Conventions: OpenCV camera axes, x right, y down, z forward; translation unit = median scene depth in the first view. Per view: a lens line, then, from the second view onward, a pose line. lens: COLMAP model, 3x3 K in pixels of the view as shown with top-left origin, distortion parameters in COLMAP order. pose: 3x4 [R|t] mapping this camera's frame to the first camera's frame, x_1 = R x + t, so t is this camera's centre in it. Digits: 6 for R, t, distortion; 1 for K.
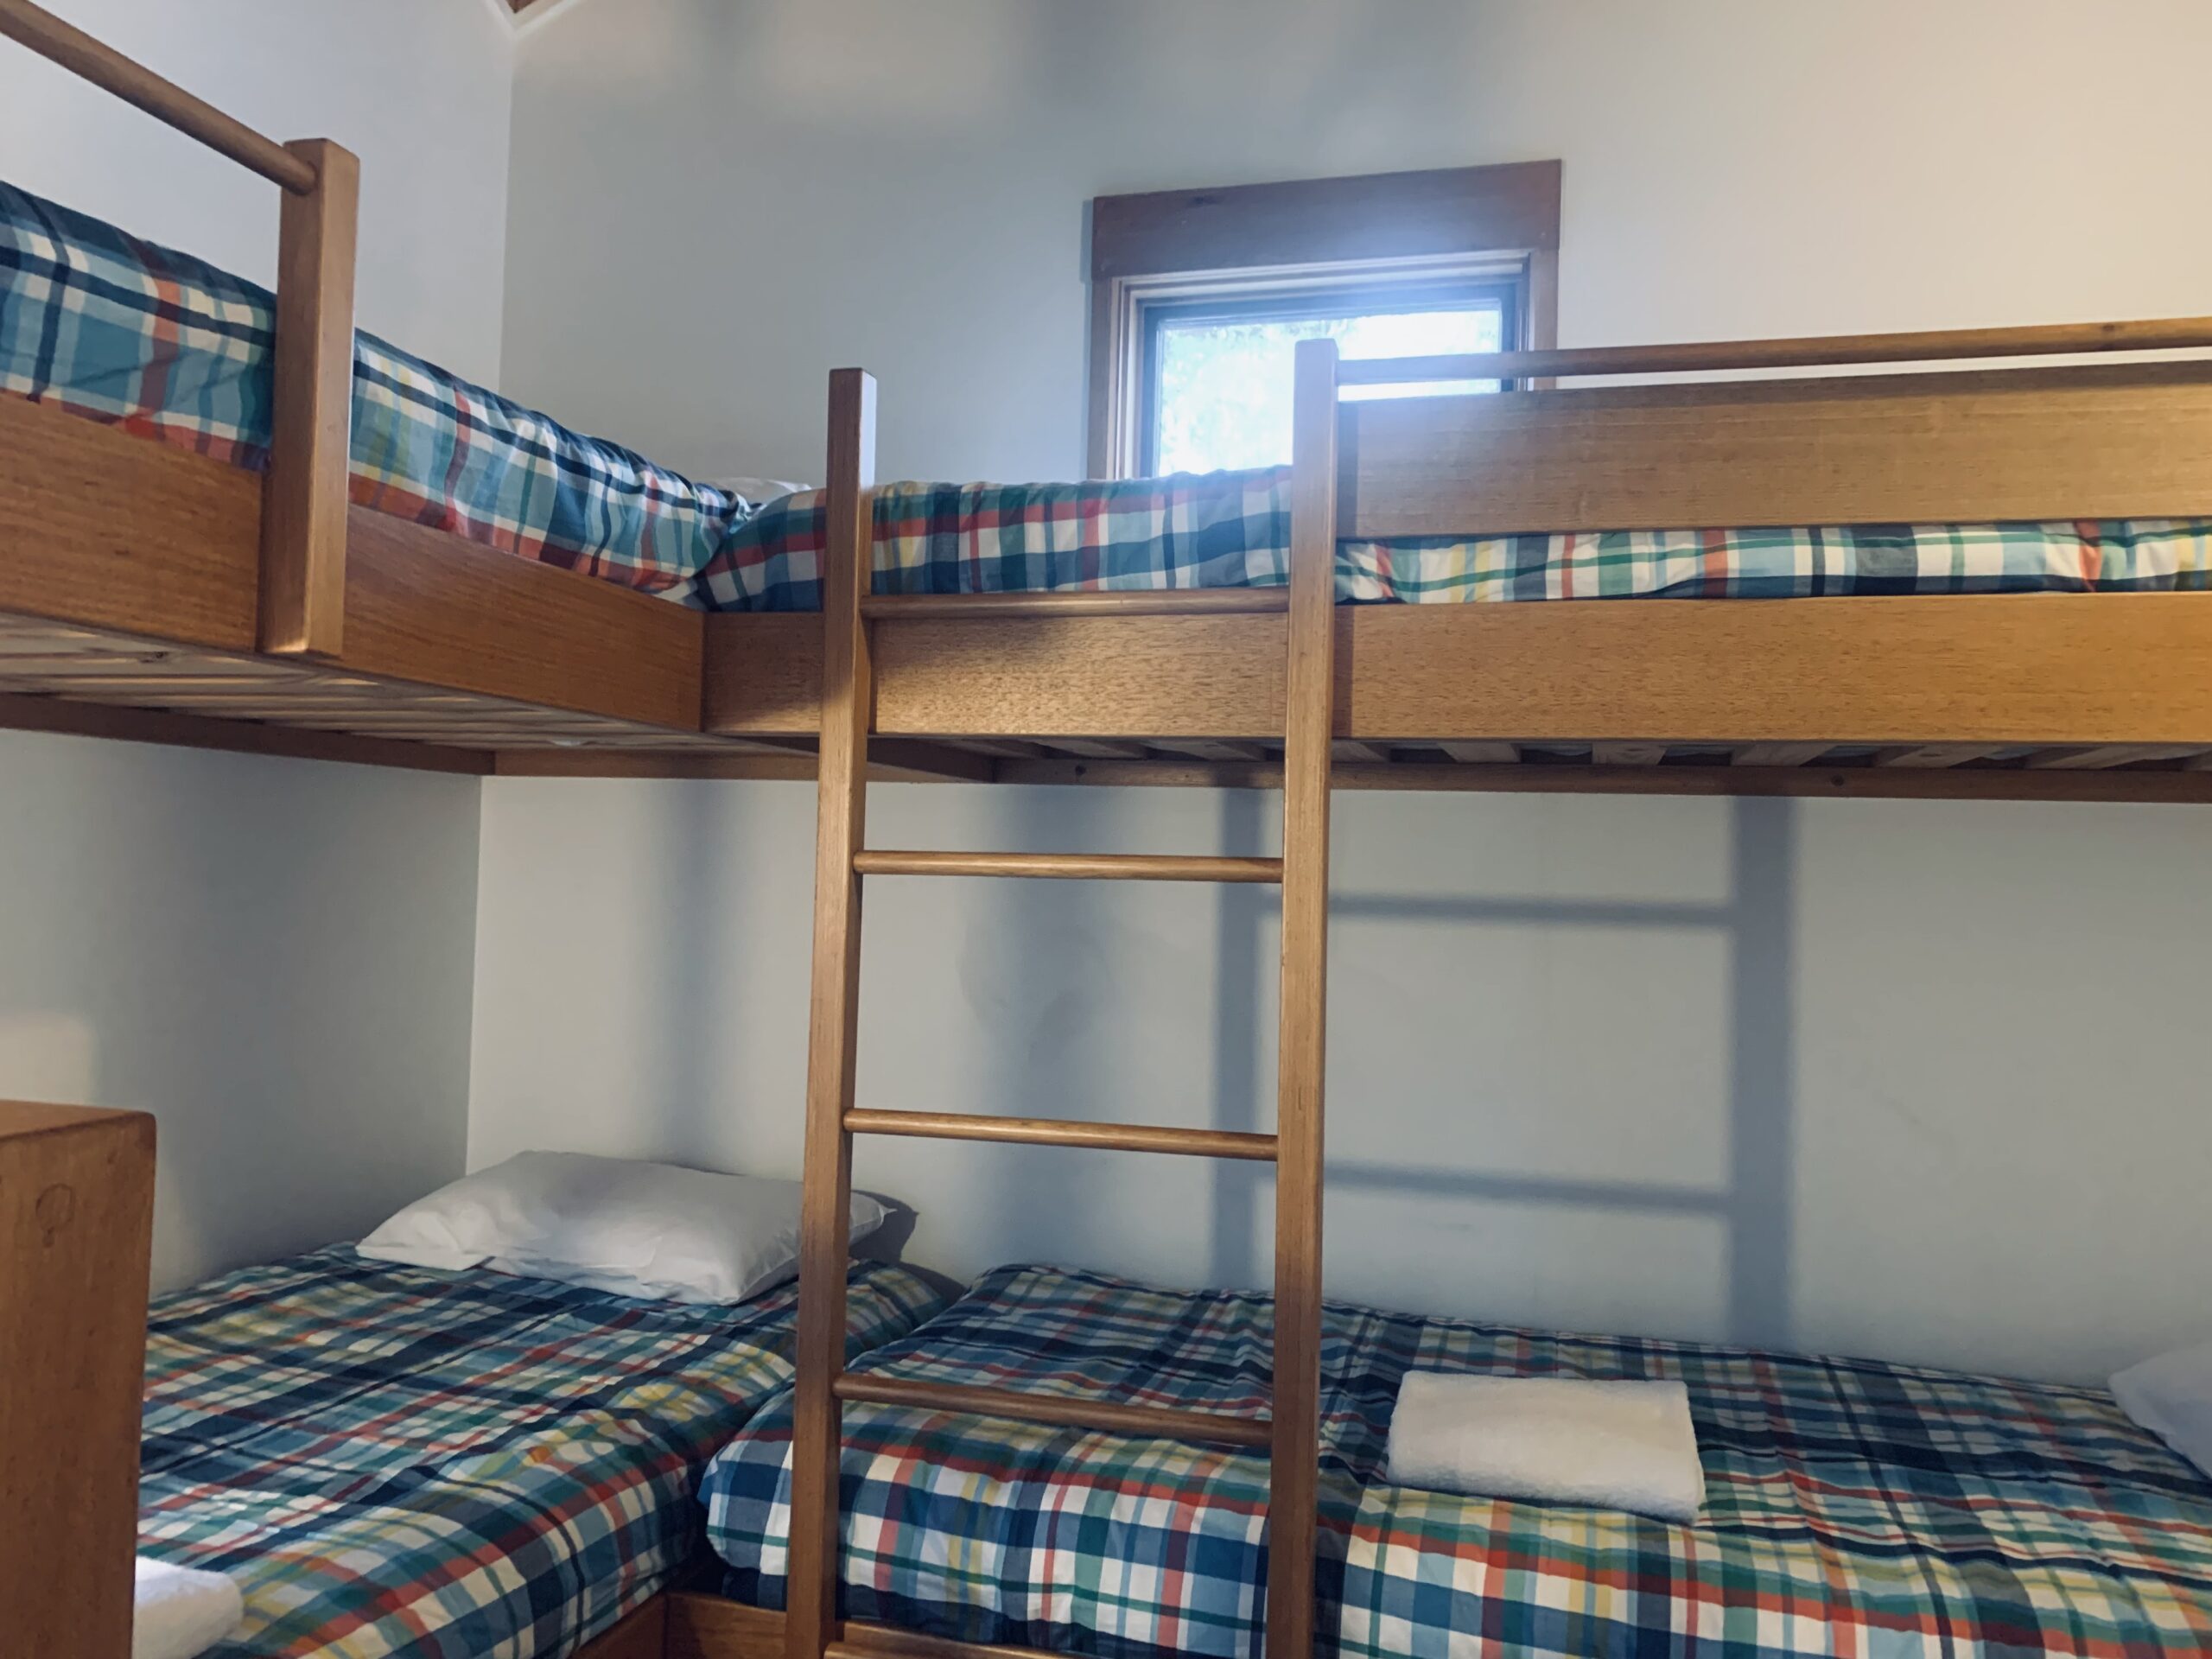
lens RADIAL K [[1682.7, 0, 1114.5], [0, 1682.7, 811.5], [0, 0, 1]] dist [0.049548, -0.046346]
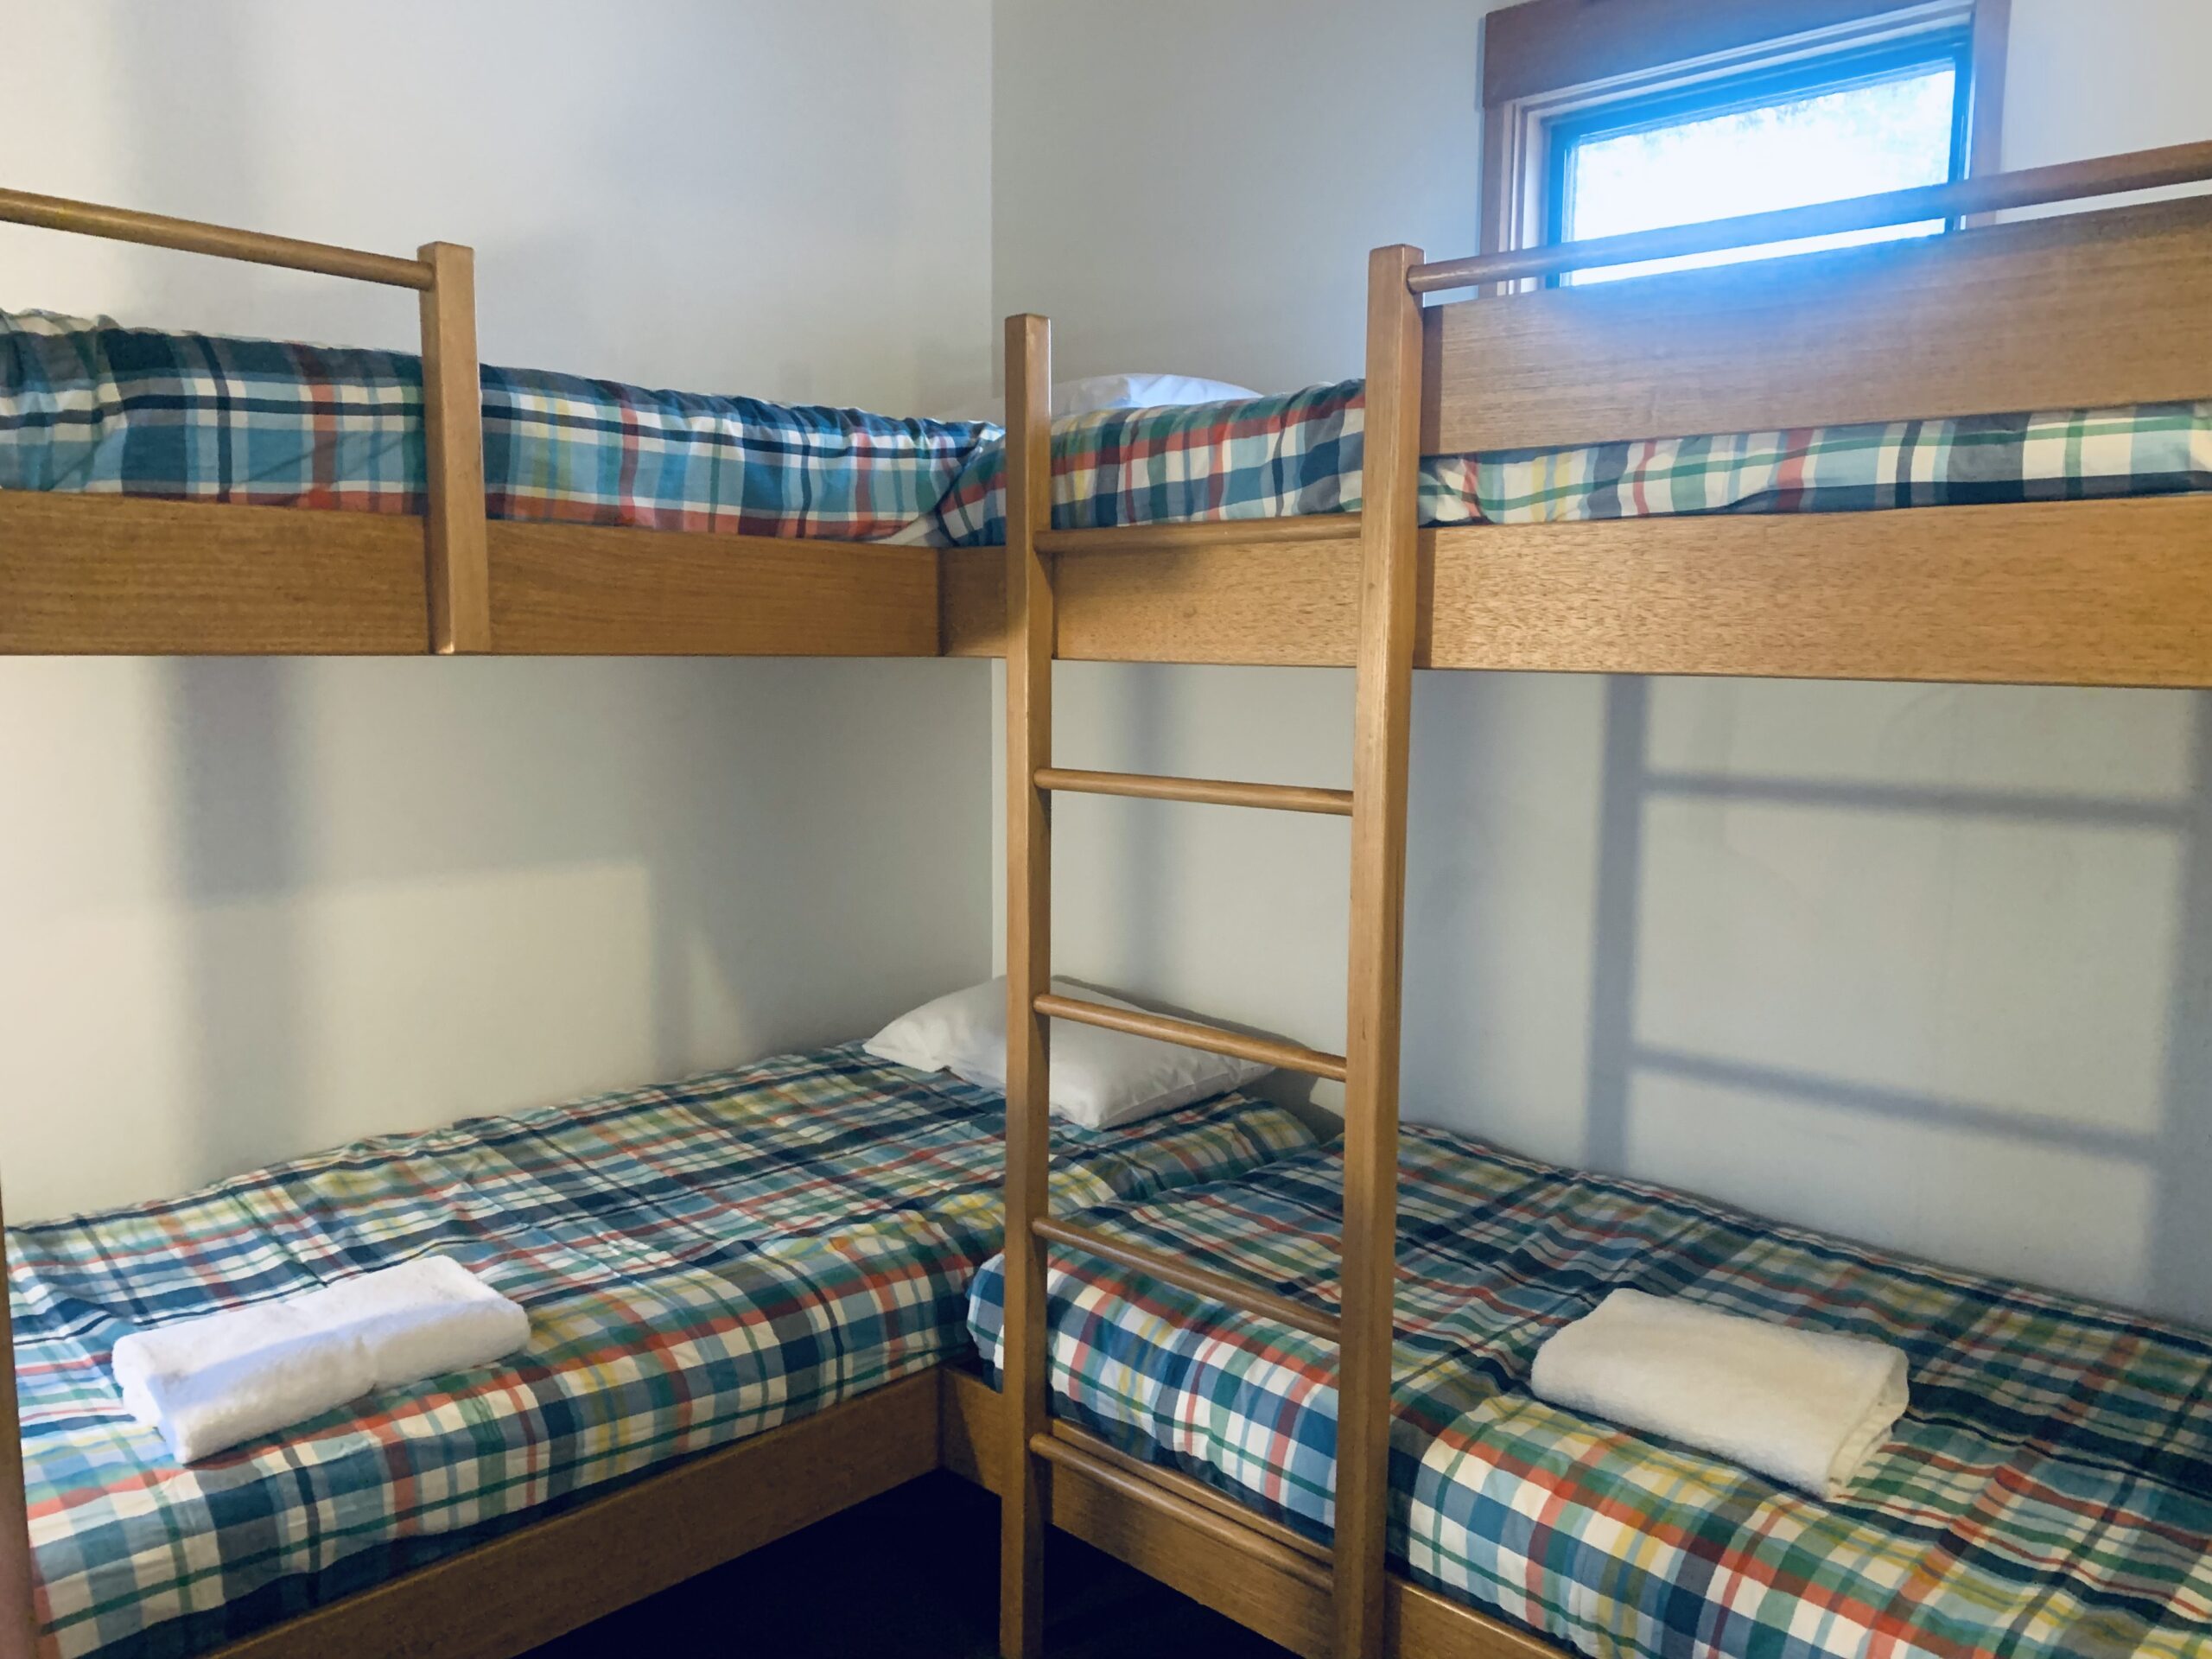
lens RADIAL K [[1682.7, 0, 1117.4], [0, 1682.7, 838.2], [0, 0, 1]] dist [0.049548, -0.046346]
pose [[0.887394, 0.035730, -0.459625, 0.427345], [0.031401, 0.989992, 0.137584, -0.085536], [0.459941, -0.136524, 0.877391, 0.049271]]
